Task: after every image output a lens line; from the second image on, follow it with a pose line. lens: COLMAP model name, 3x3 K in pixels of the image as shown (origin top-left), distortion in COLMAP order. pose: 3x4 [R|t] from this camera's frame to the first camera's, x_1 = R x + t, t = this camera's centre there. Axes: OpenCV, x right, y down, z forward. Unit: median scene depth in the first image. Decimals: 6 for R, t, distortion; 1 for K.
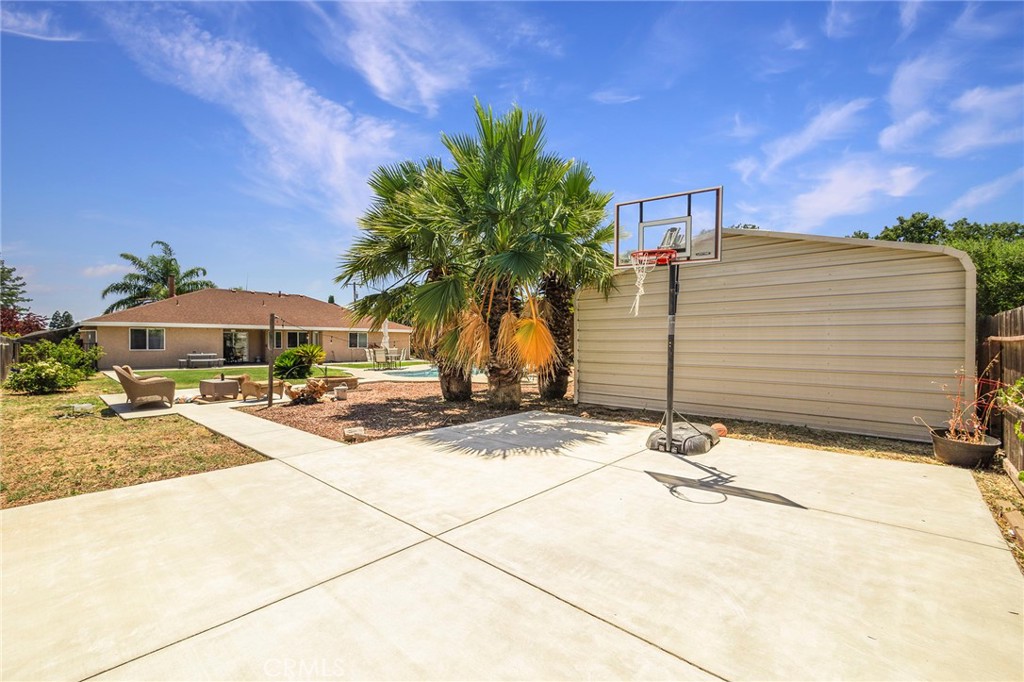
lens RADIAL K [[441.3, 0, 508.2], [0, 441.3, 338.6], [0, 0, 1]] dist [-0.008708, -0.000386]
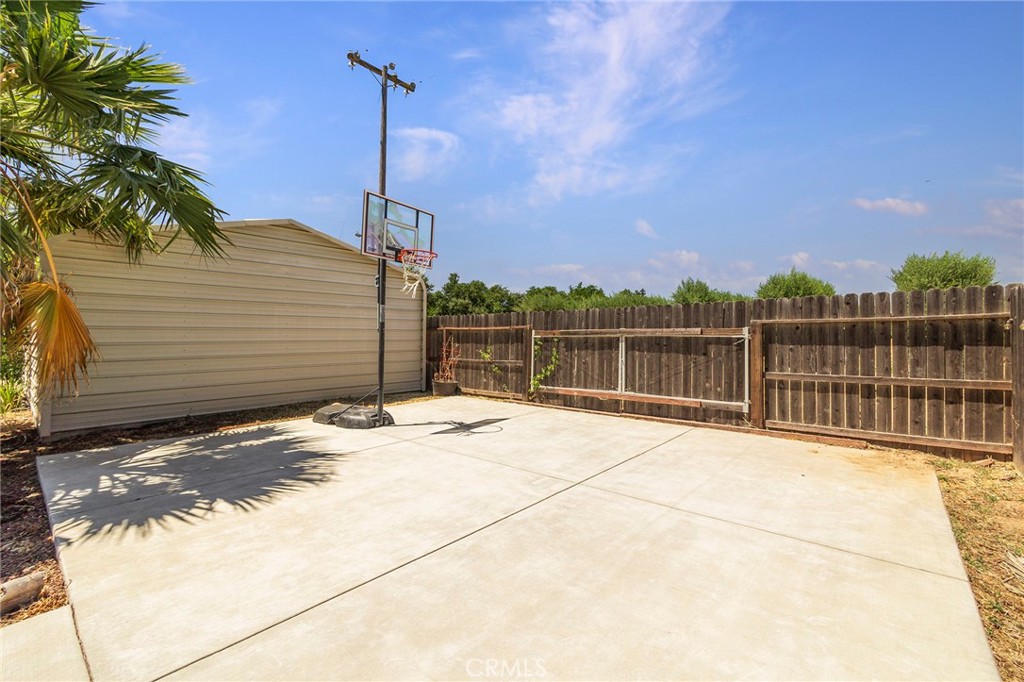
lens RADIAL K [[456.4, 0, 512.0], [0, 456.4, 331.9], [0, 0, 1]] dist [0.000066, -0.000072]
pose [[-0.046713, 0.007133, 0.998883, -1.192966], [-0.002928, 0.999969, -0.007278, 0.036118], [-0.998904, -0.003265, -0.046690, 1.046464]]
